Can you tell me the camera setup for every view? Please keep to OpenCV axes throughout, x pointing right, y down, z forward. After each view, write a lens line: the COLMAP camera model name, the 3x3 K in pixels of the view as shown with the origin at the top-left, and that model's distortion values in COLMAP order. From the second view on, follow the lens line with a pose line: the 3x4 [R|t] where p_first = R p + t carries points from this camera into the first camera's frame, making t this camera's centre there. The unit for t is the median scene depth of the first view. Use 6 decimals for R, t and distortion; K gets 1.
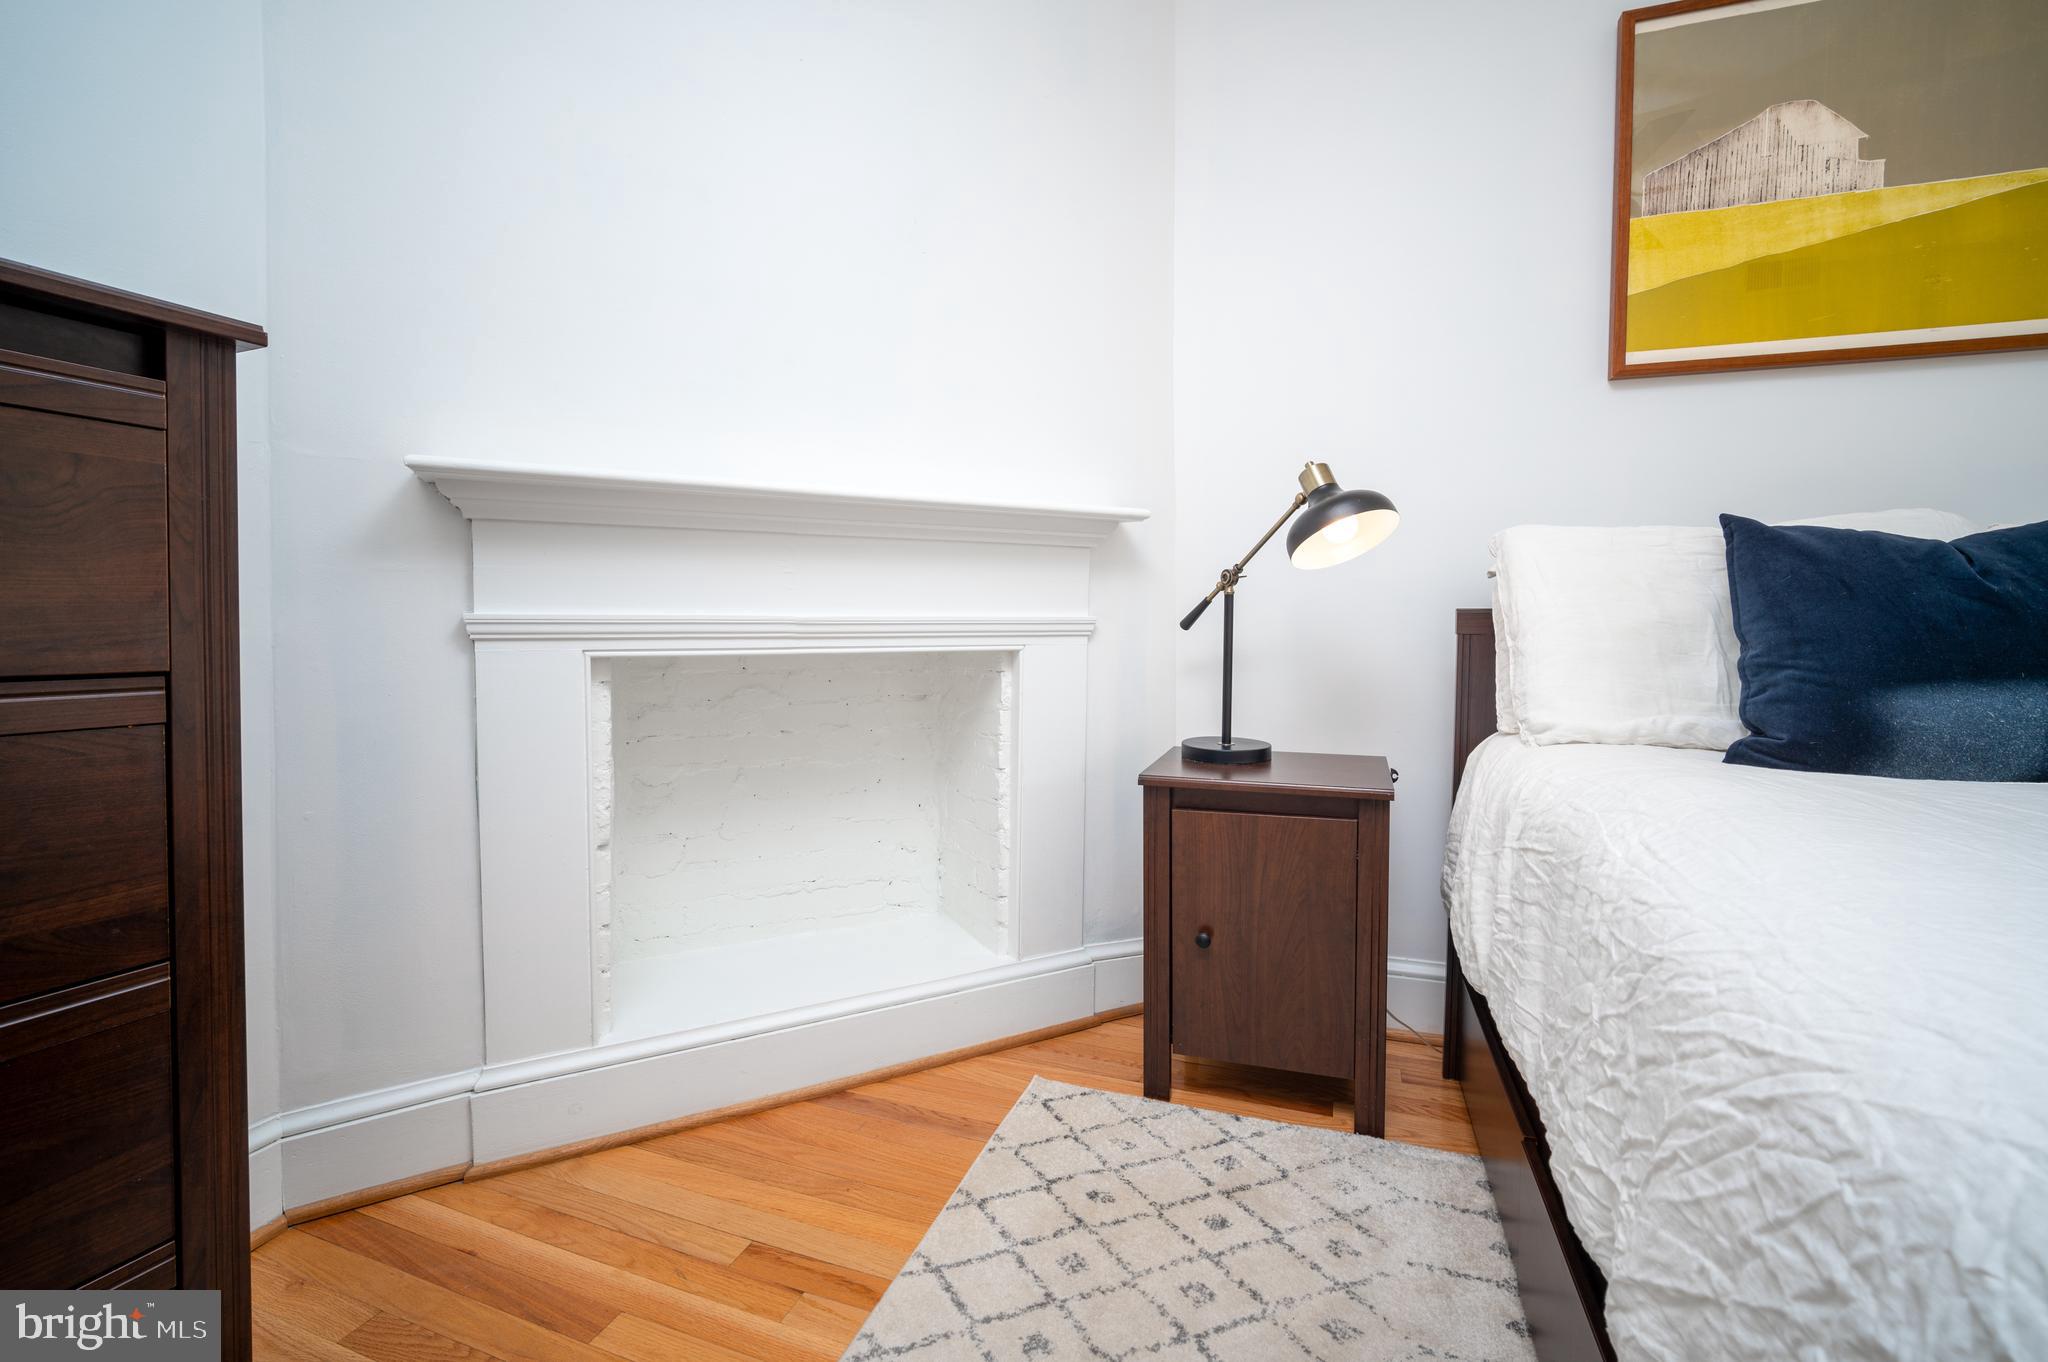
lens RADIAL K [[889.9, 0, 1027.7], [0, 889.9, 661.6], [0, 0, 1]] dist [-0.014345, 0.002781]
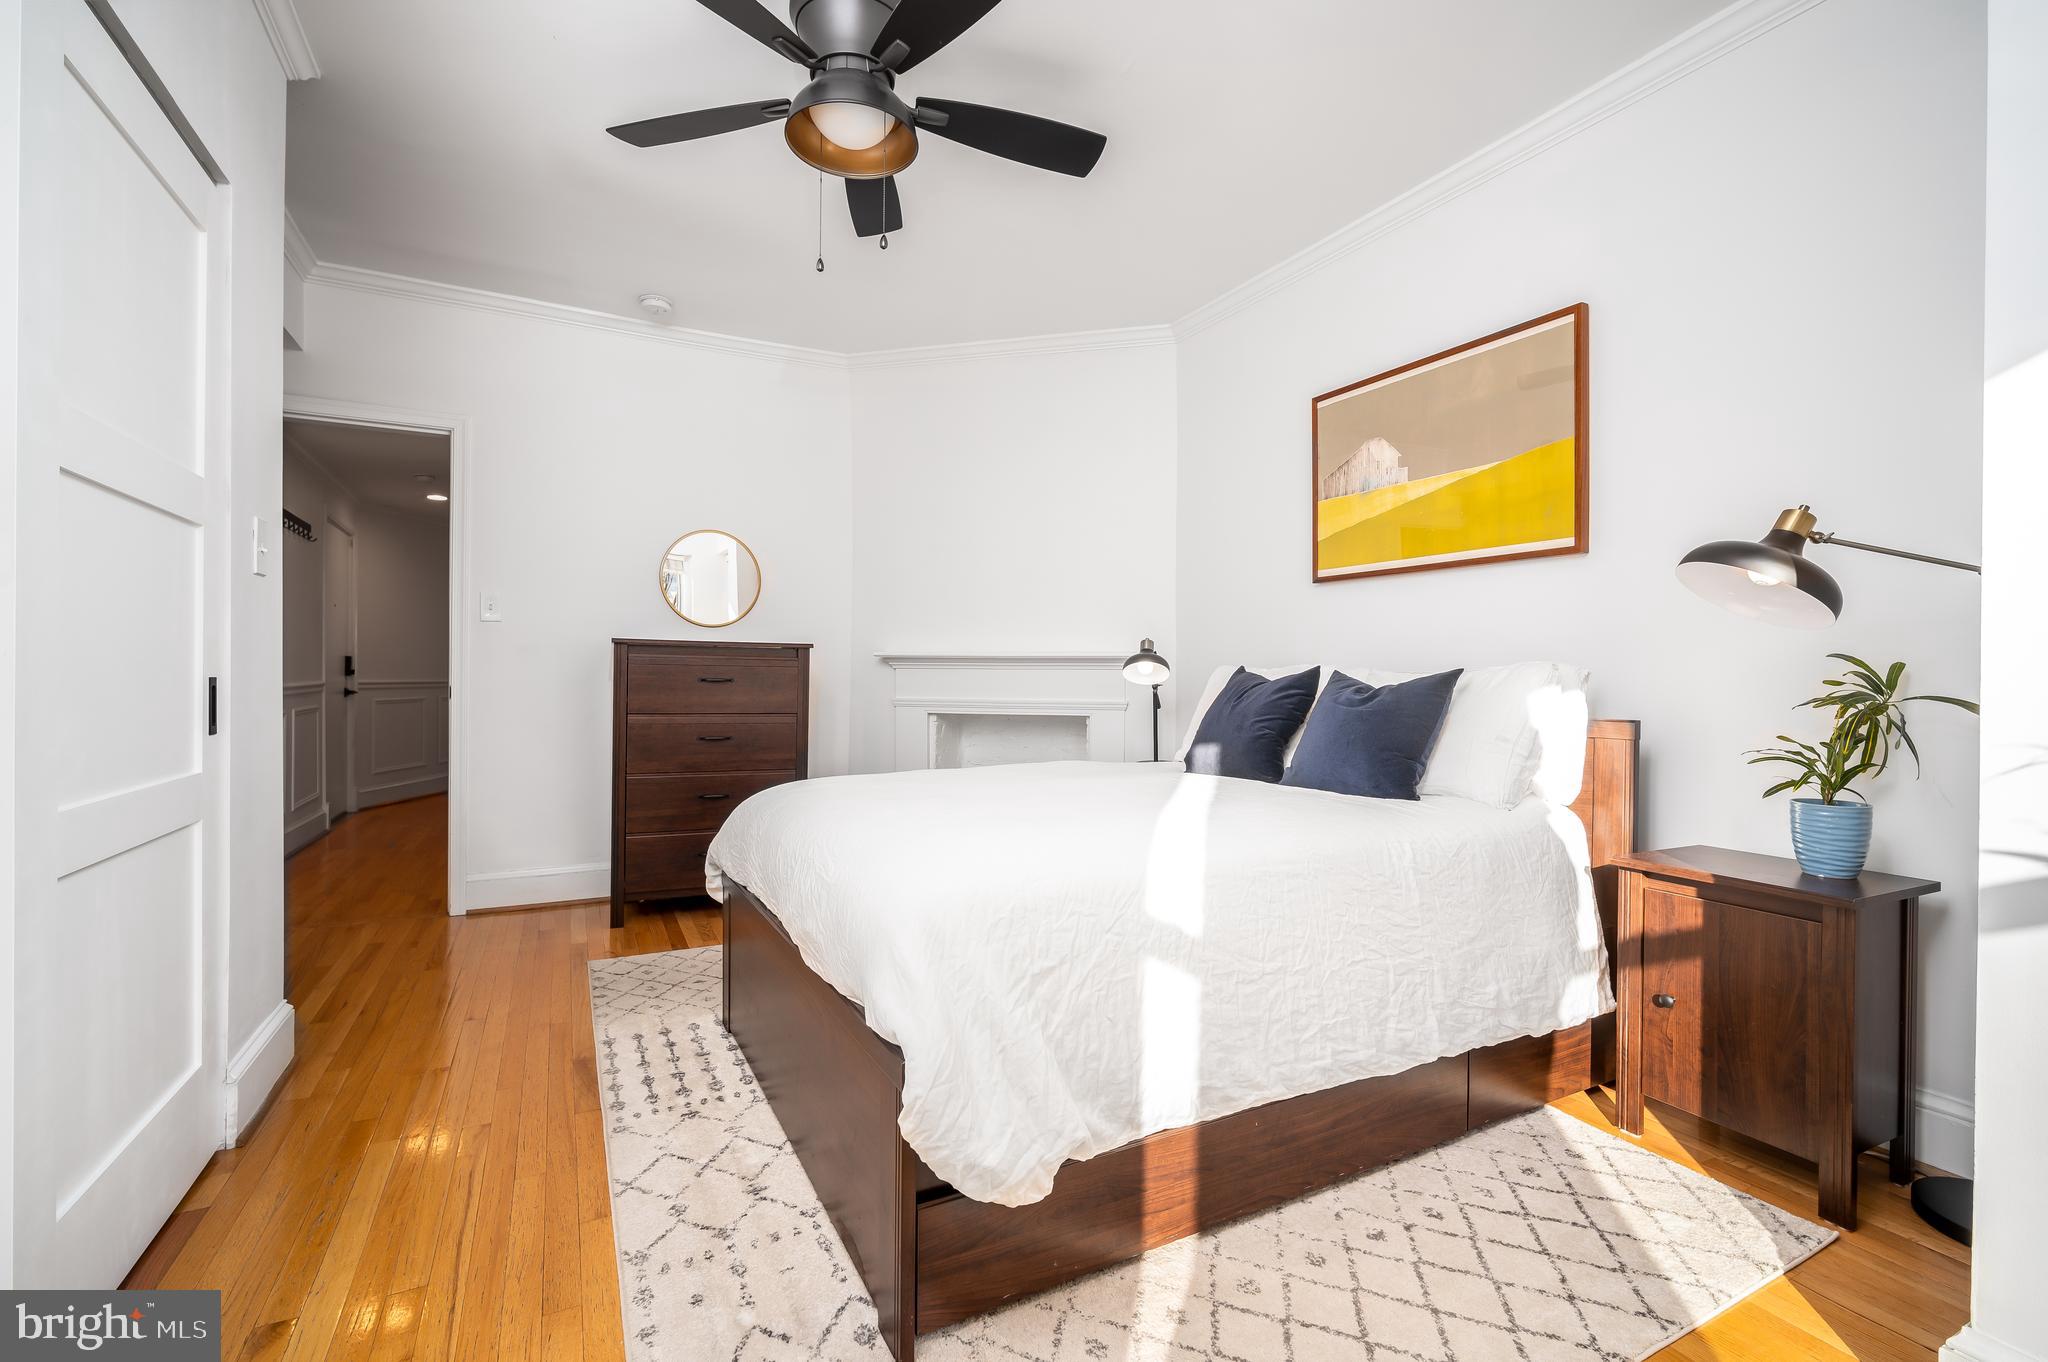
lens RADIAL K [[889.9, 0, 1011.6], [0, 889.9, 676.4], [0, 0, 1]] dist [-0.014345, 0.002781]
pose [[0.732790, 0.005380, -0.680434, 1.592233], [-0.036716, 0.998825, -0.031644, -0.038356], [0.679464, 0.048171, 0.732126, -0.895282]]
